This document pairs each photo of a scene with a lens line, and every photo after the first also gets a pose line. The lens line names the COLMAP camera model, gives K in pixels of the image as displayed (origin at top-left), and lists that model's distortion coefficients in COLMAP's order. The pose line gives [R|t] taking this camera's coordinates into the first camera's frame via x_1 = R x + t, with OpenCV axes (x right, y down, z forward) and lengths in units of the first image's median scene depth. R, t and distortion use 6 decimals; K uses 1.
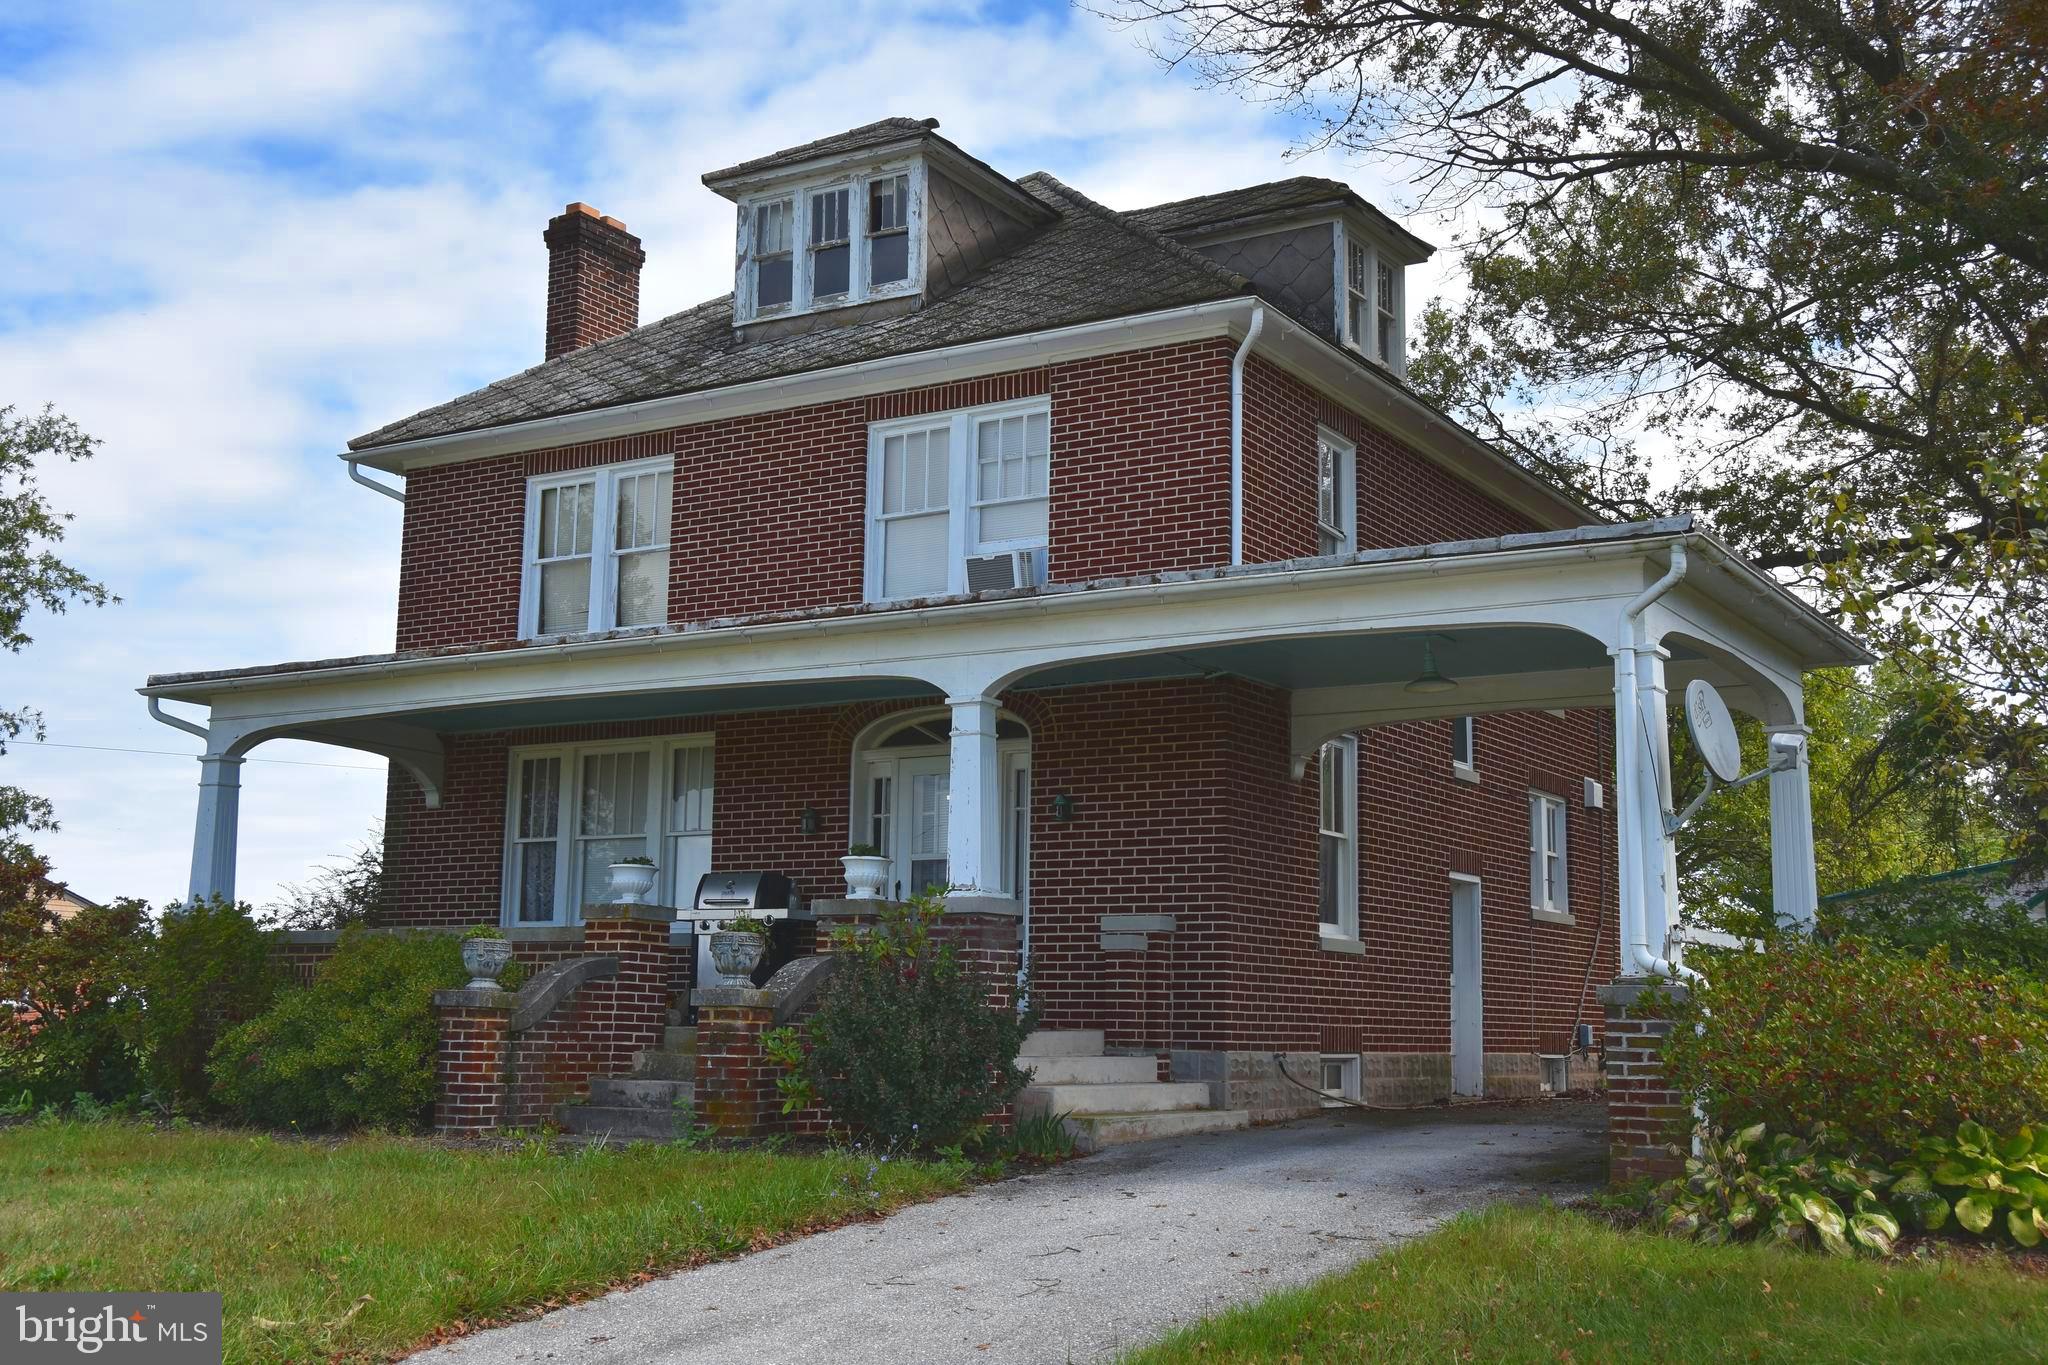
lens RADIAL K [[2263.0, 0, 981.7], [0, 2263.0, 765.1], [0, 0, 1]] dist [-0.008028, 0.010138]
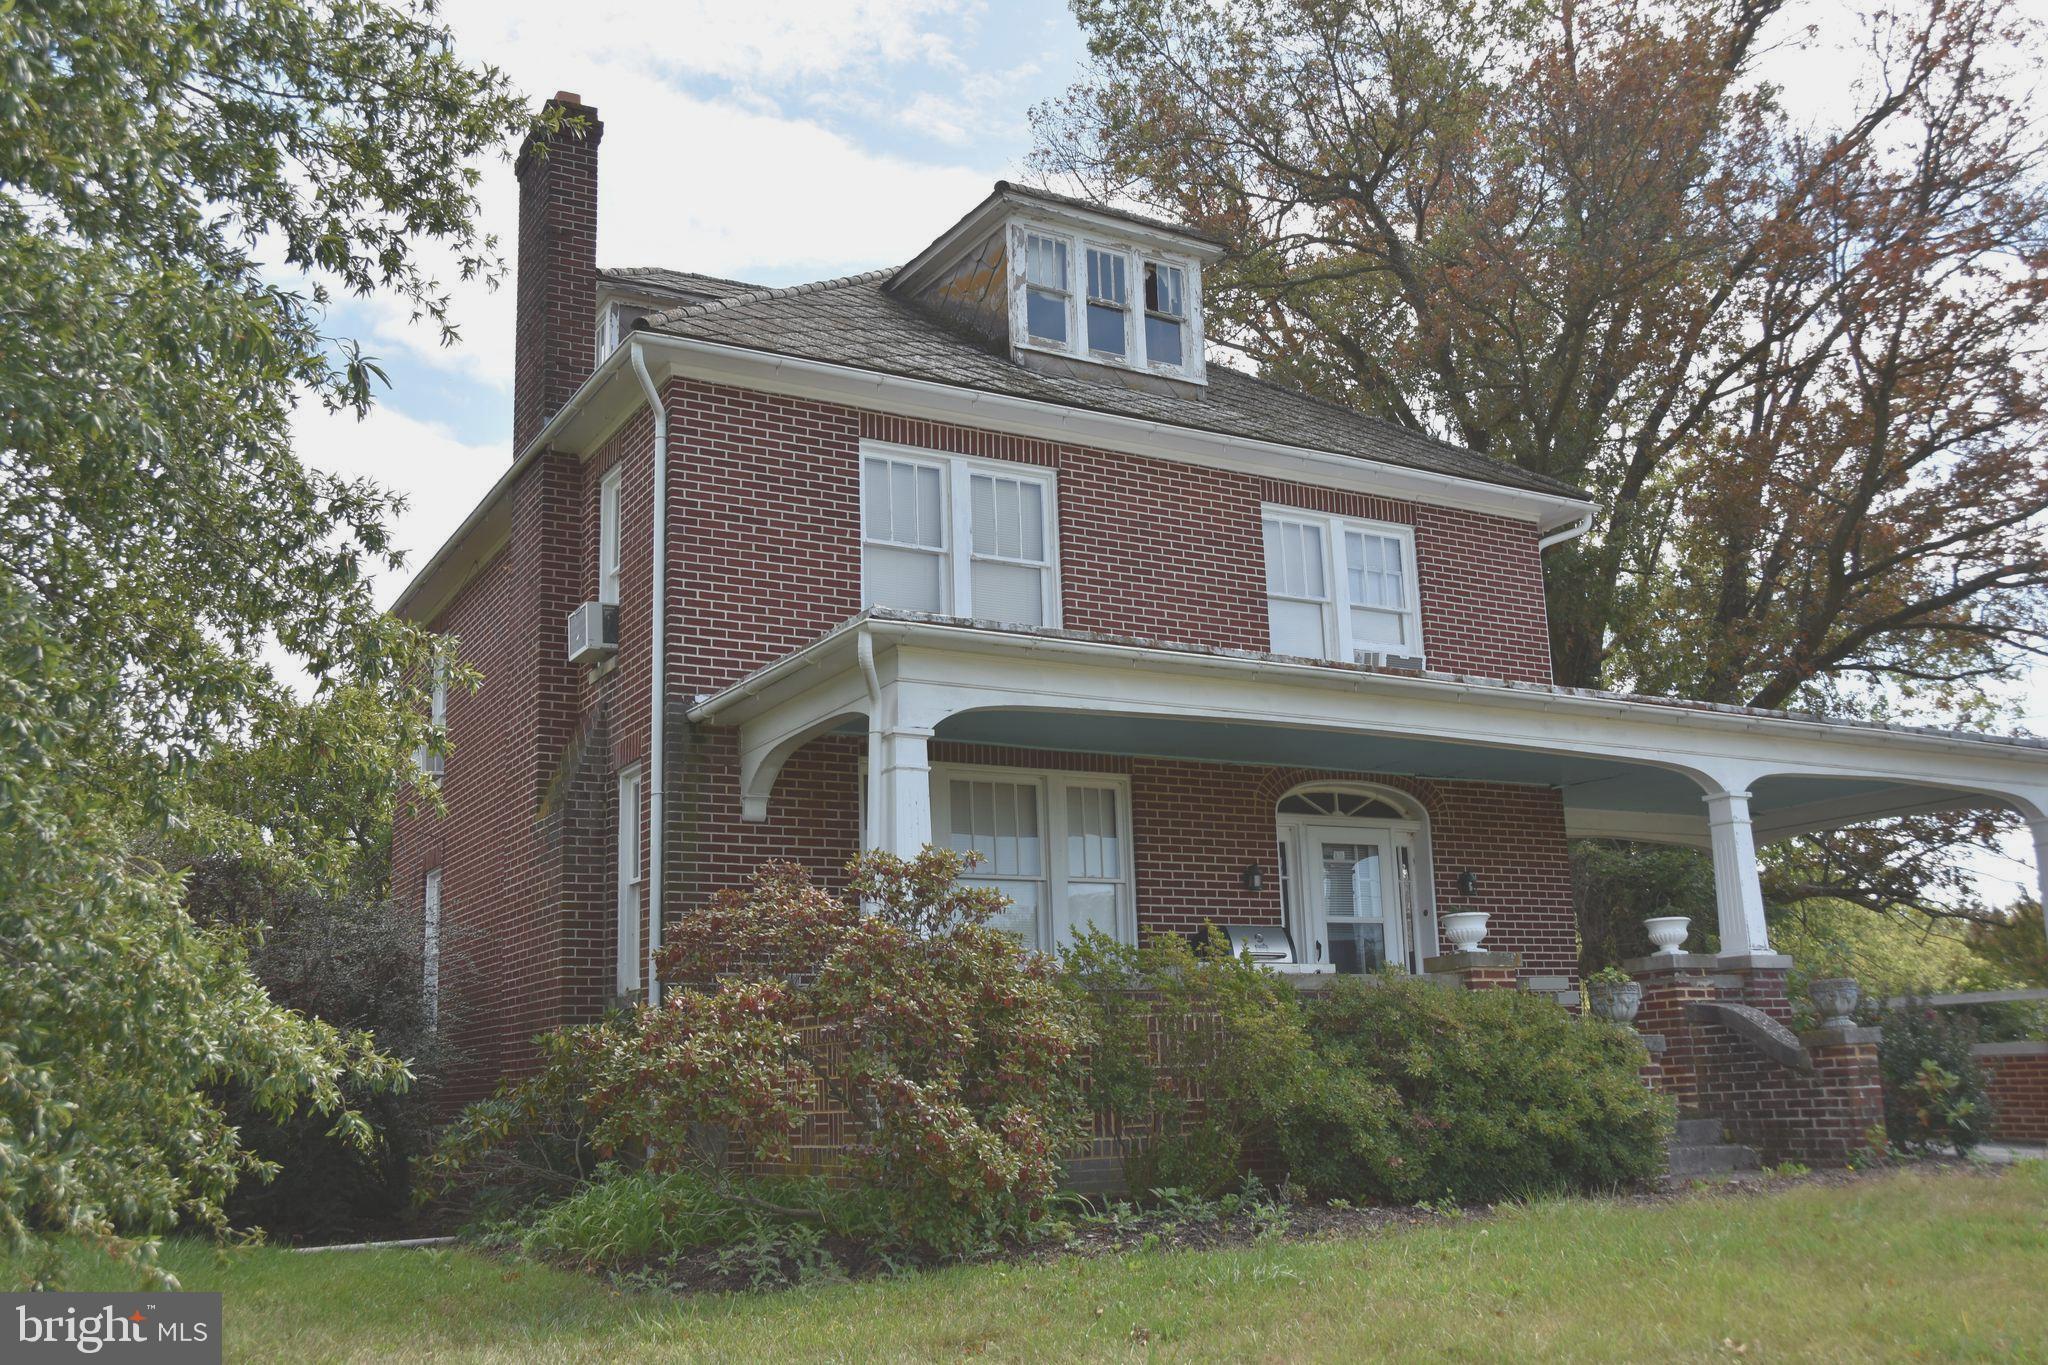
lens RADIAL K [[1973.3, 0, 1024.0], [0, 1973.3, 682.5], [0, 0, 1]] dist [-0.060204, 0.017687]
pose [[0.450231, 0.156906, 0.879018, -0.889910], [-0.065137, 0.987588, -0.142923, 0.069620], [-0.890533, 0.007092, 0.454863, 0.681200]]
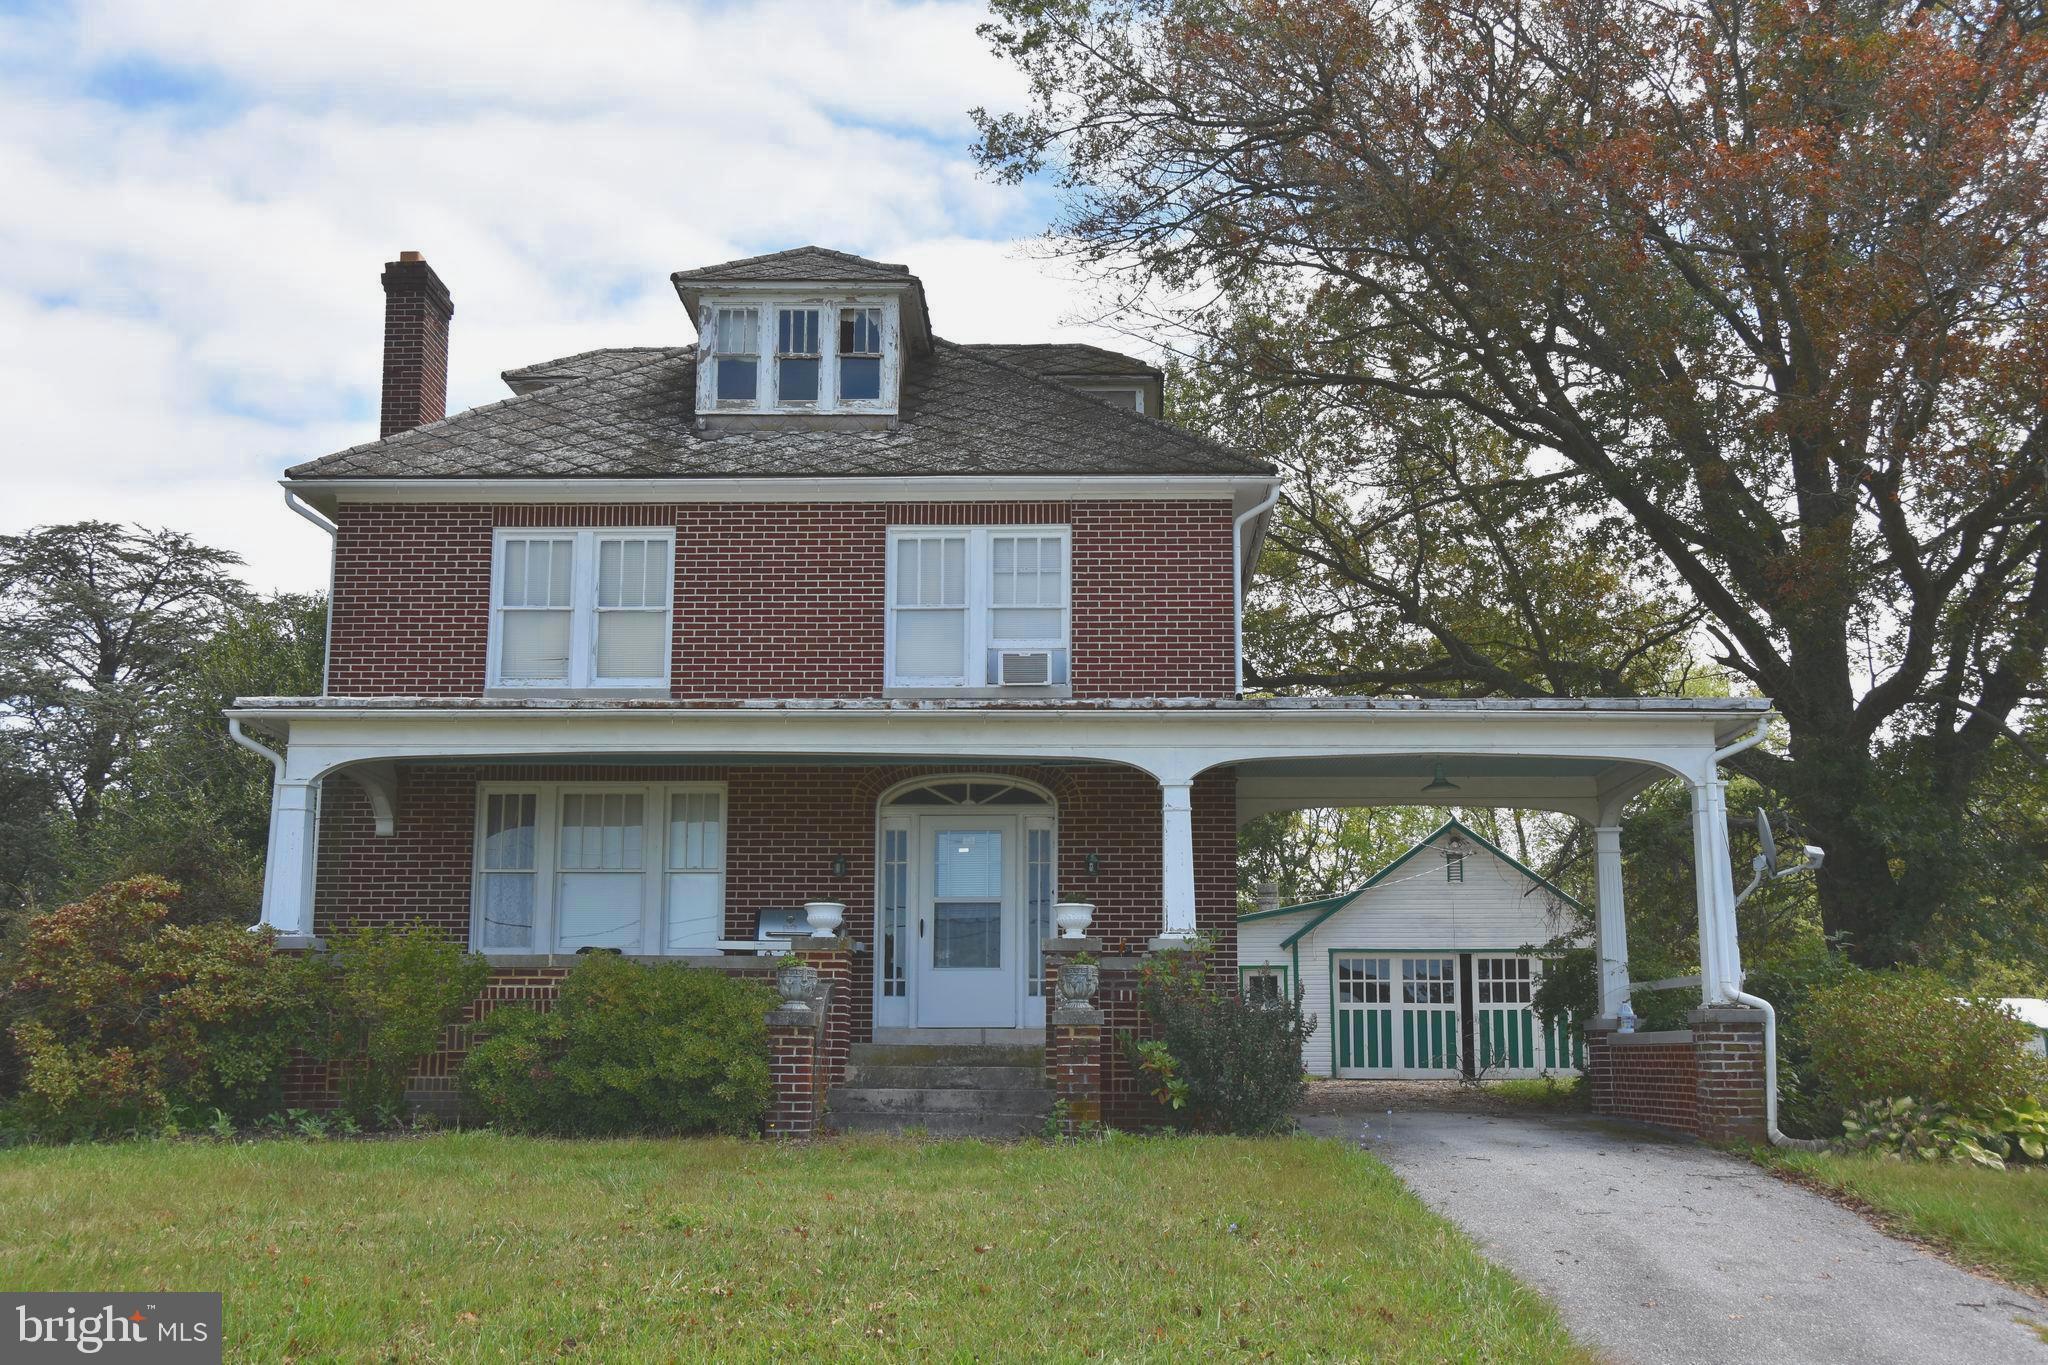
lens RADIAL K [[2263.0, 0, 981.7], [0, 2263.0, 765.1], [0, 0, 1]] dist [-0.008028, 0.010138]
pose [[0.869703, 0.055086, 0.490491, -0.573002], [-0.050122, 0.998472, -0.023264, -0.003094], [-0.491023, -0.004352, 0.871136, -0.040603]]
